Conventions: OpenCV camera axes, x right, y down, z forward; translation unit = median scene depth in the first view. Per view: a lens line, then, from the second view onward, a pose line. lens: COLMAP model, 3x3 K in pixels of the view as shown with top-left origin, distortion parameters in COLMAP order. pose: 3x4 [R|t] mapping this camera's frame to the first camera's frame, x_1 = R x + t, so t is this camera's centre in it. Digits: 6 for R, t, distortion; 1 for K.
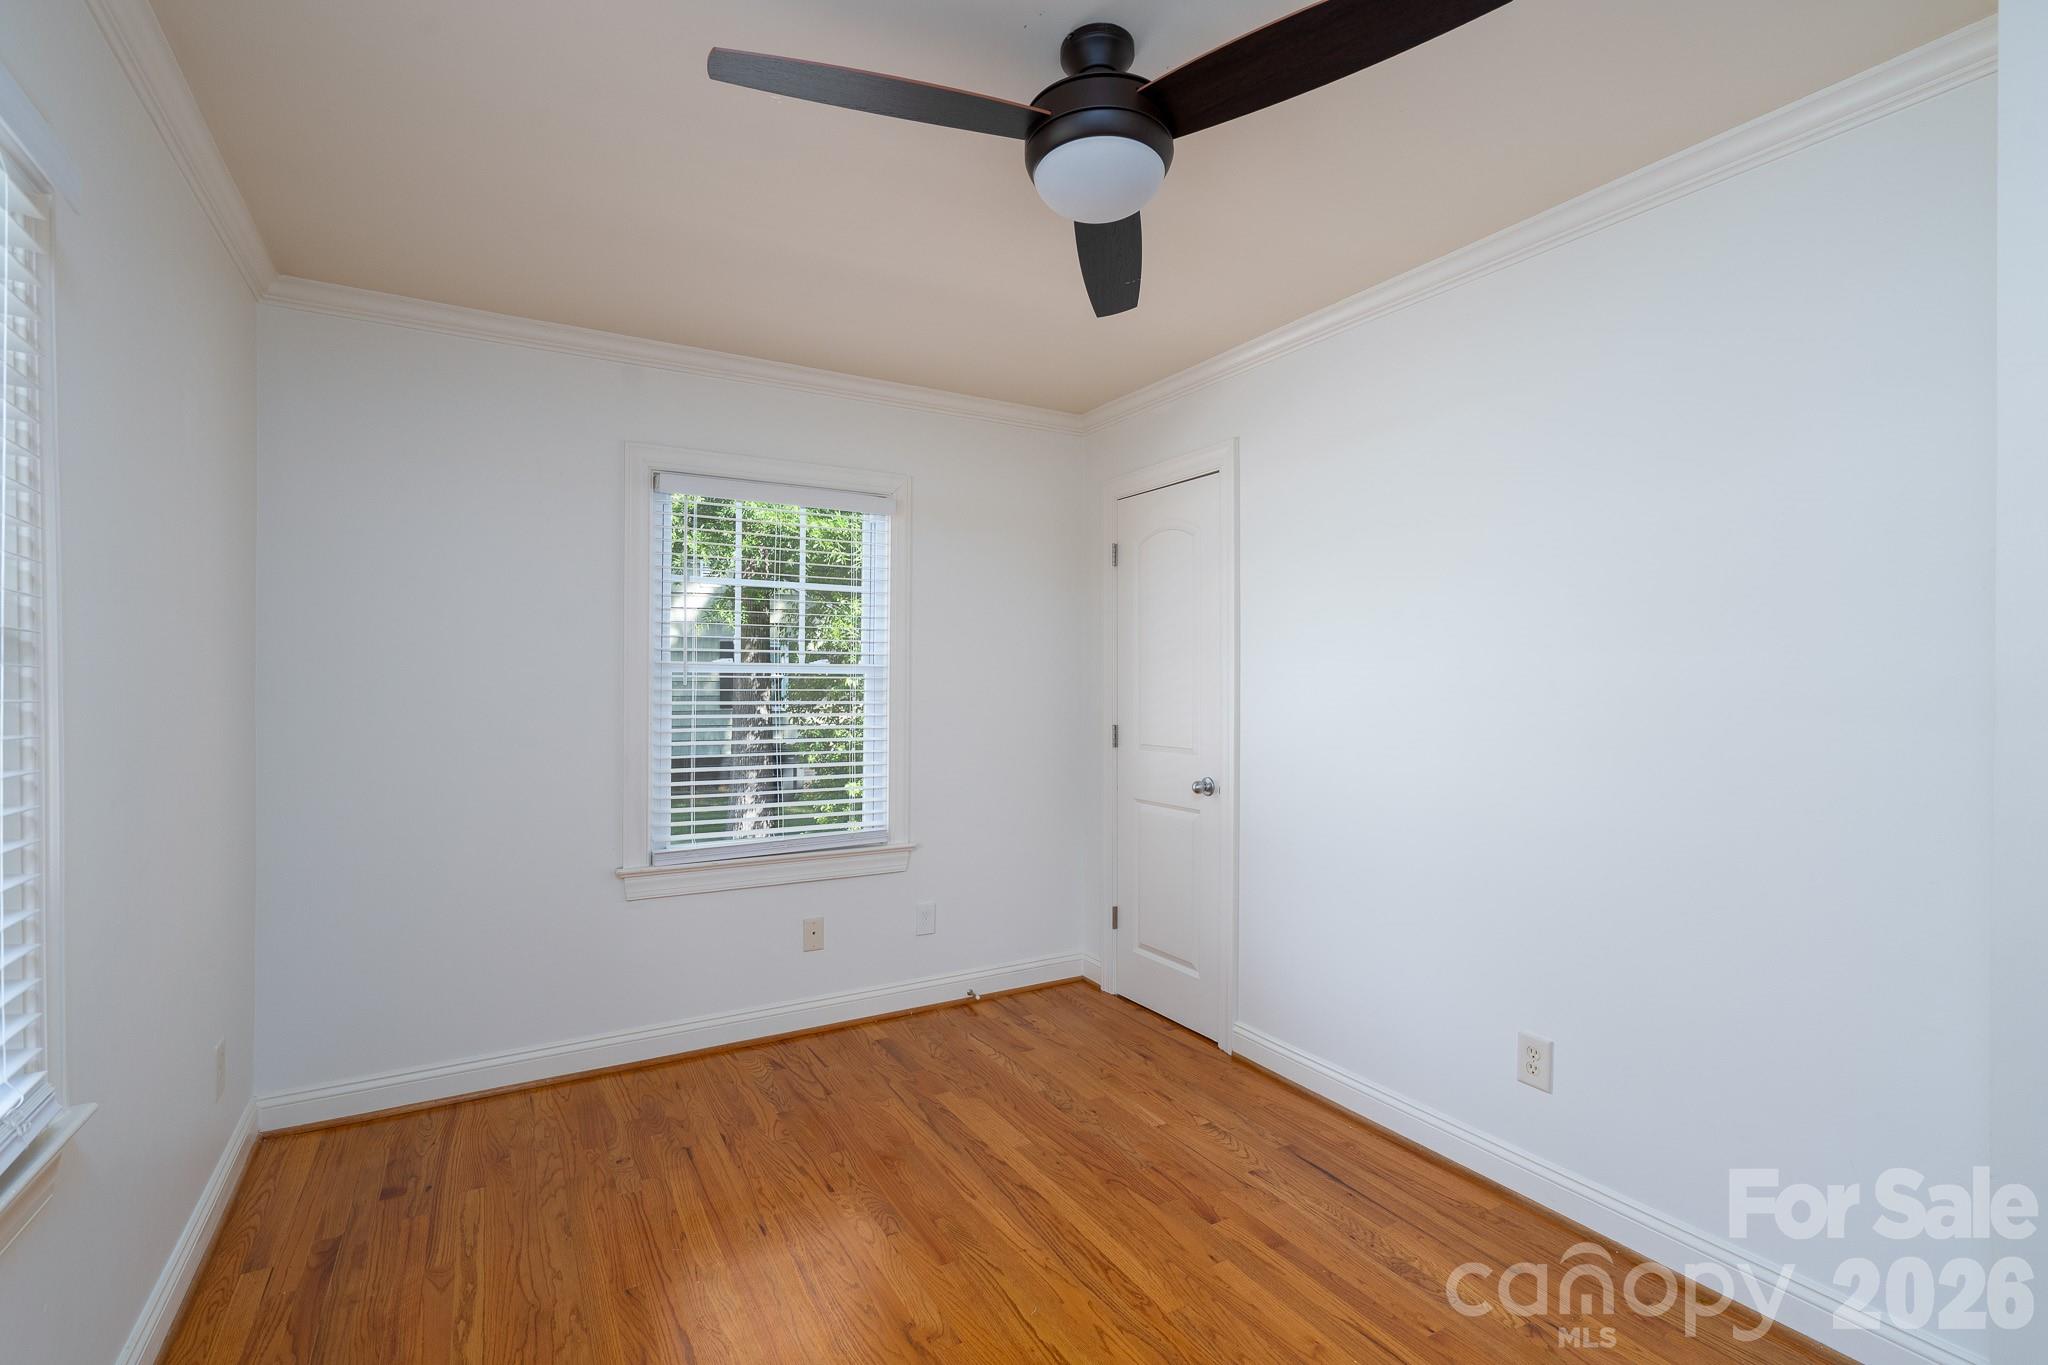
lens RADIAL K [[938.3, 0, 1028.2], [0, 938.3, 671.7], [0, 0, 1]] dist [-0.008304, 0.003924]
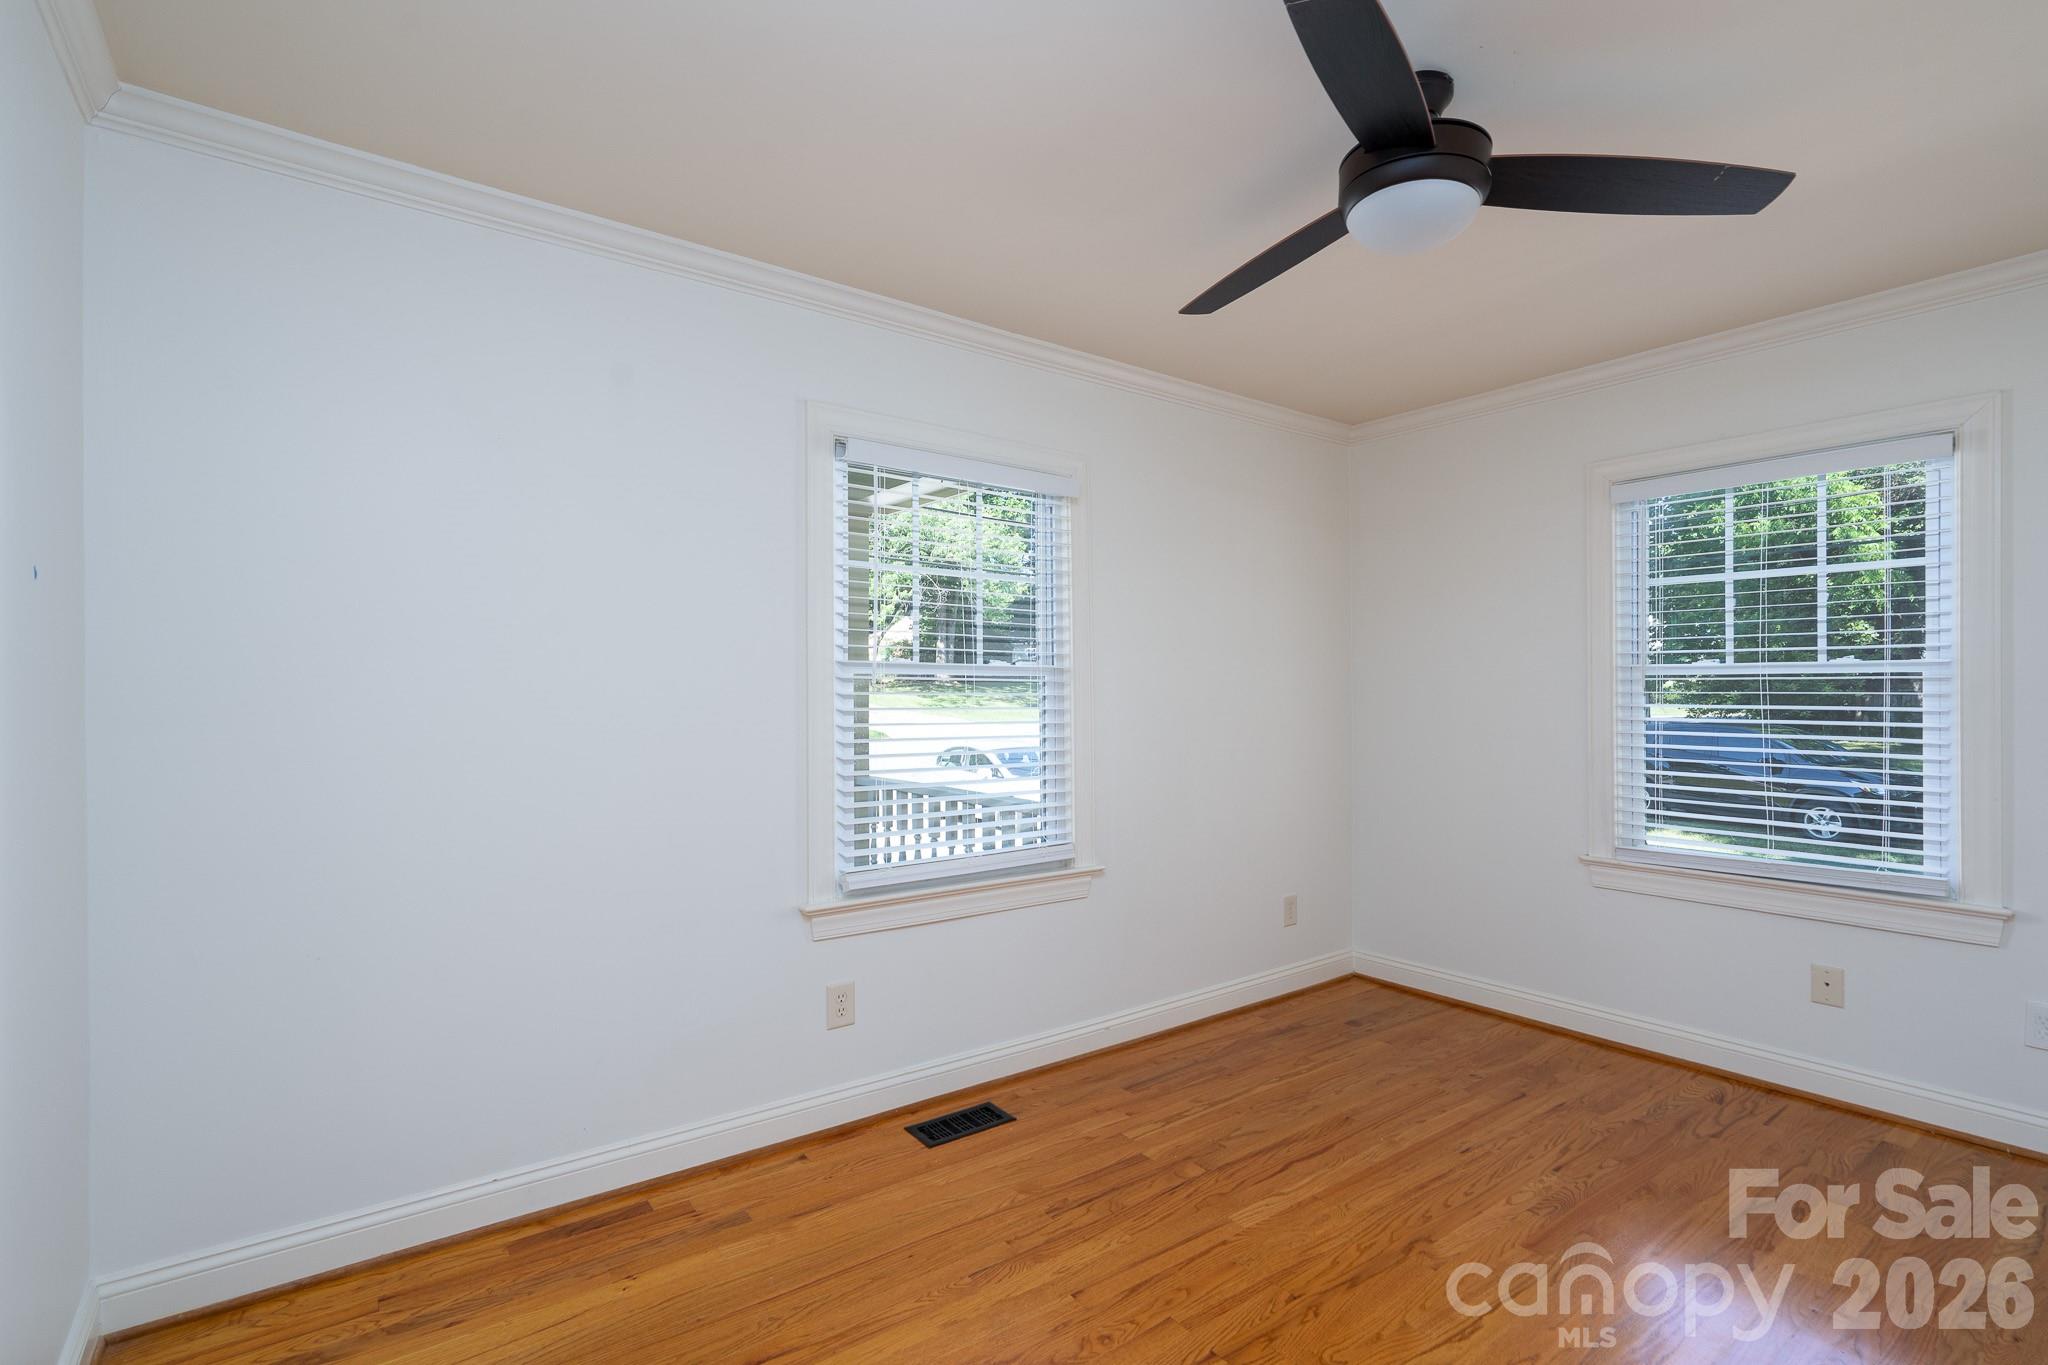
lens RADIAL K [[938.3, 0, 1041.9], [0, 938.3, 668.5], [0, 0, 1]] dist [-0.008304, 0.003924]
pose [[0.135919, -0.026787, -0.990358, 0.608242], [0.012087, 0.999605, -0.025378, 0.013149], [0.990646, -0.008522, 0.136189, 0.238010]]
